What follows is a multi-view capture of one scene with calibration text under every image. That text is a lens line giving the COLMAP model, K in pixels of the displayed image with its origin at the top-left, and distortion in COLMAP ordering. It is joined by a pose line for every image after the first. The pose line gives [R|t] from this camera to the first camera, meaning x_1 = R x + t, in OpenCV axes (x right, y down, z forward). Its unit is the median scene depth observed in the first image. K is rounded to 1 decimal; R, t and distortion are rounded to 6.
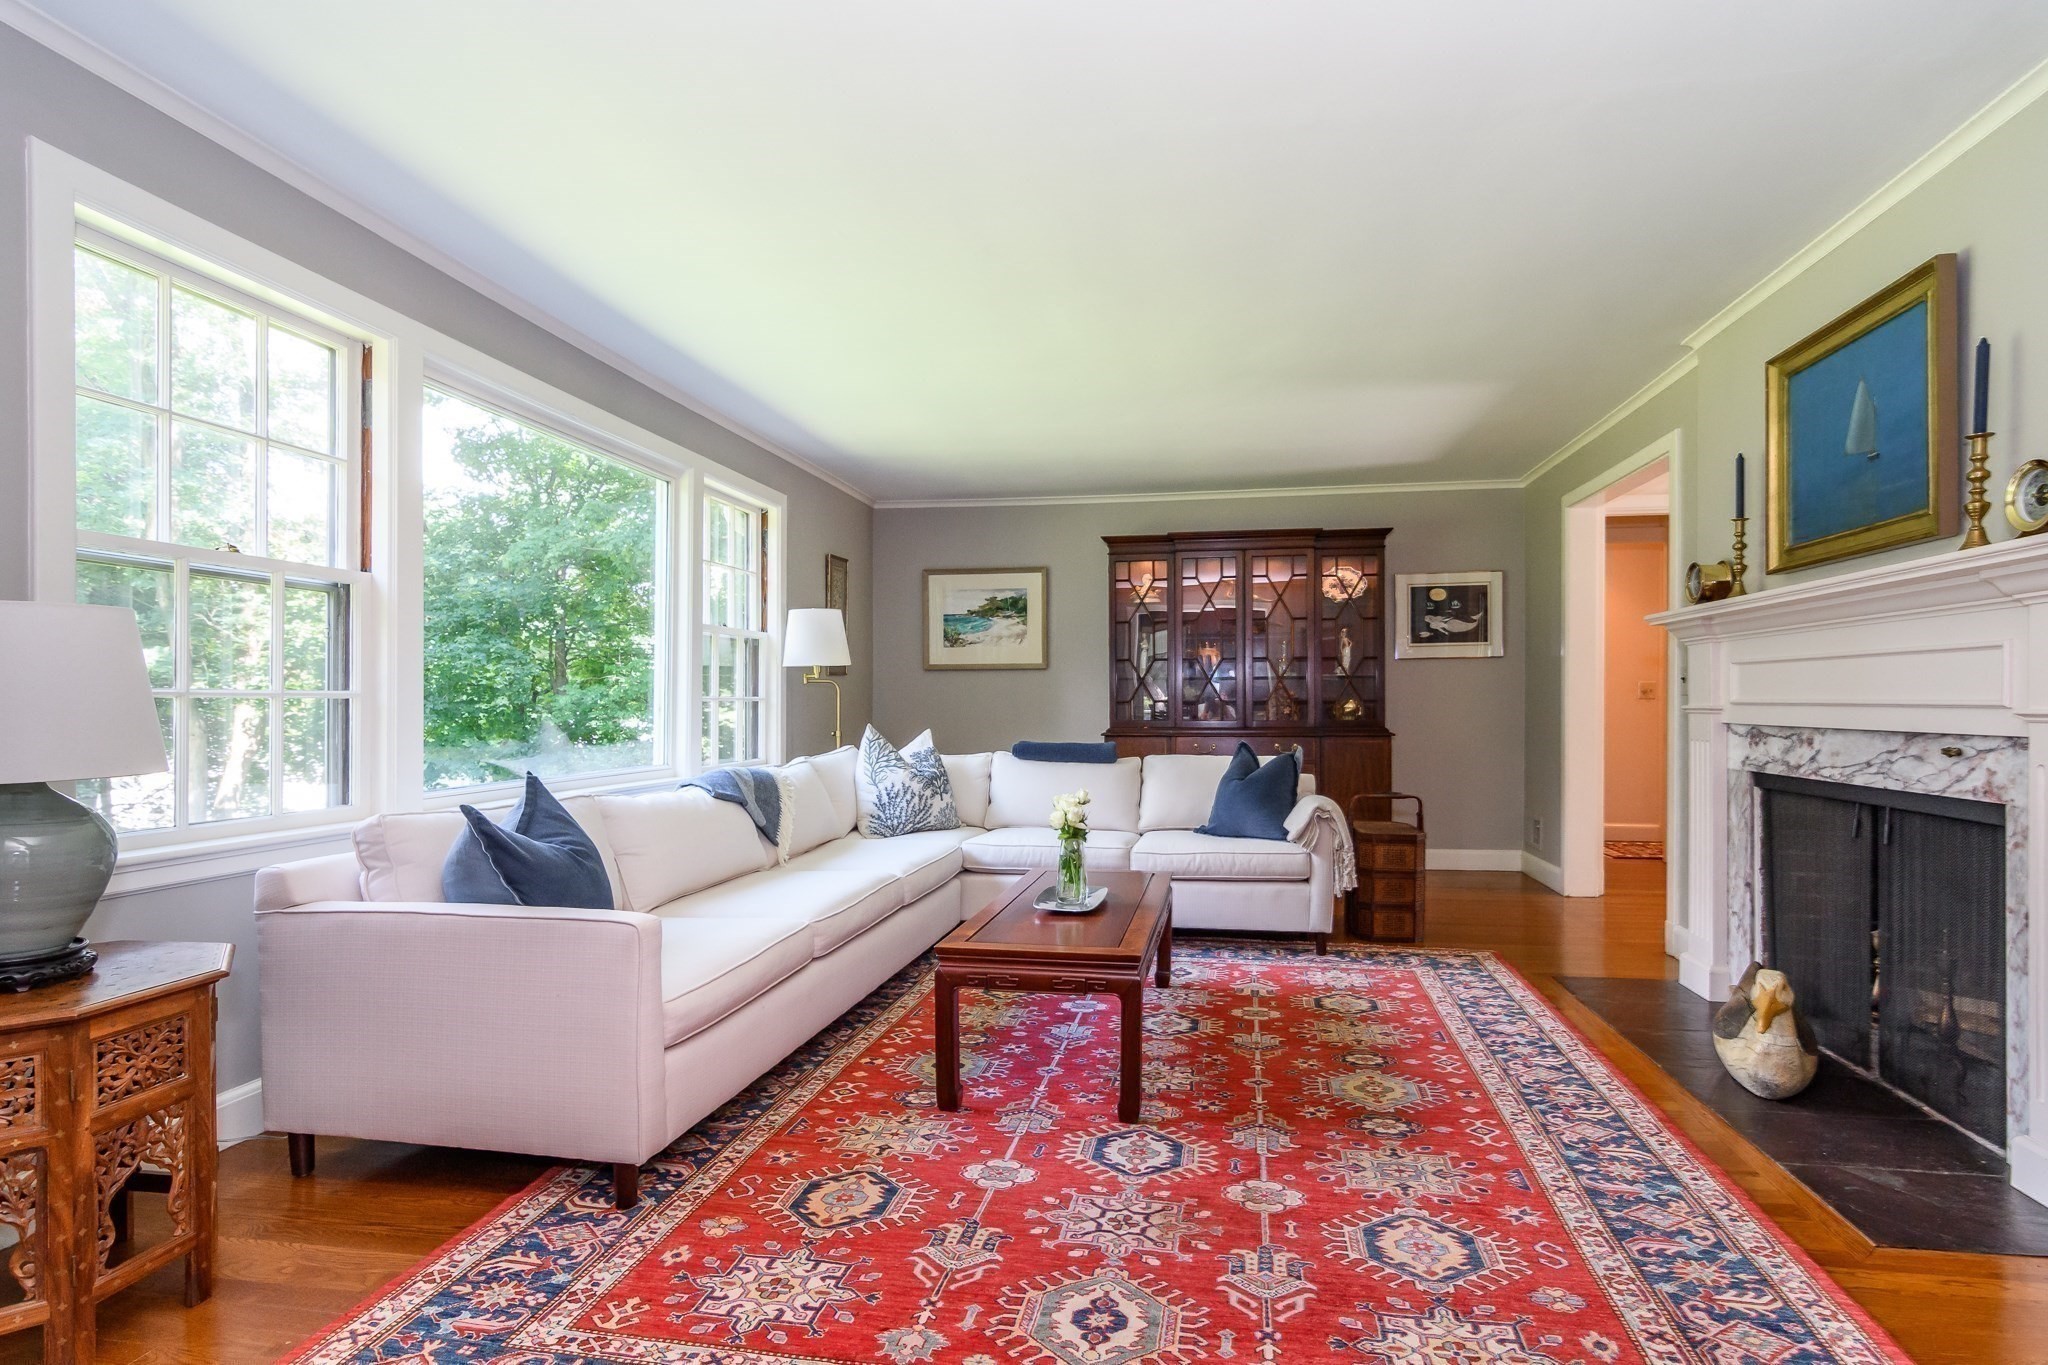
lens RADIAL K [[992.7, 0, 1026.8], [0, 992.7, 690.4], [0, 0, 1]] dist [-0.007984, 0.000125]
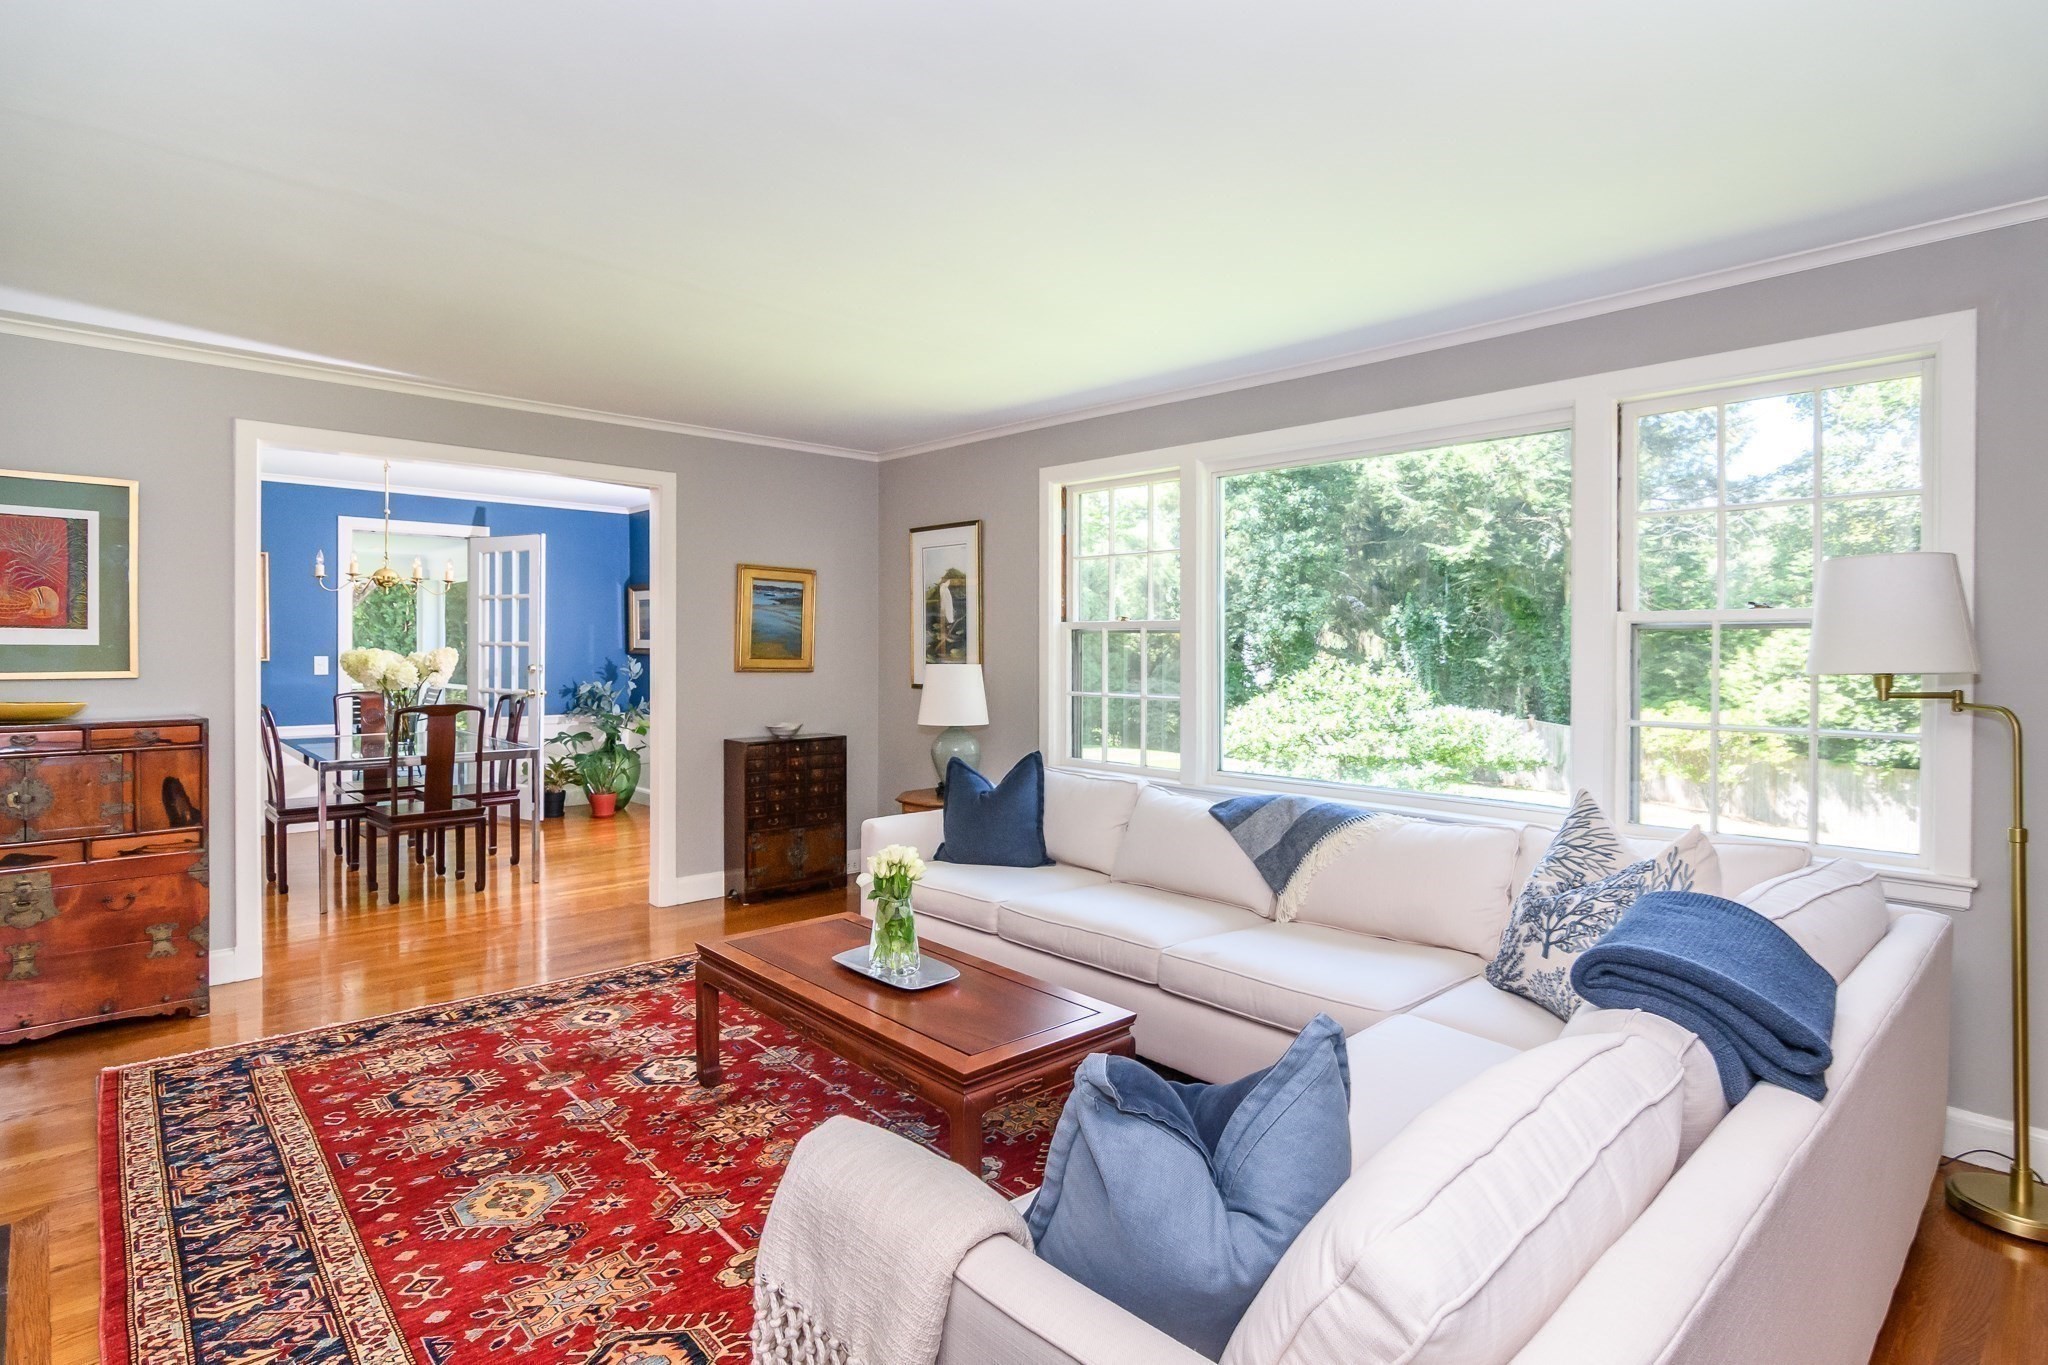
lens RADIAL K [[1024.9, 0, 1025.7], [0, 1024.9, 664.8], [0, 0, 1]] dist [0.003721, 0.000228]
pose [[-0.581758, 0.012492, -0.813266, 0.946500], [0.006878, 0.999922, 0.010439, -0.074934], [0.813333, 0.000480, -0.581798, 2.201857]]
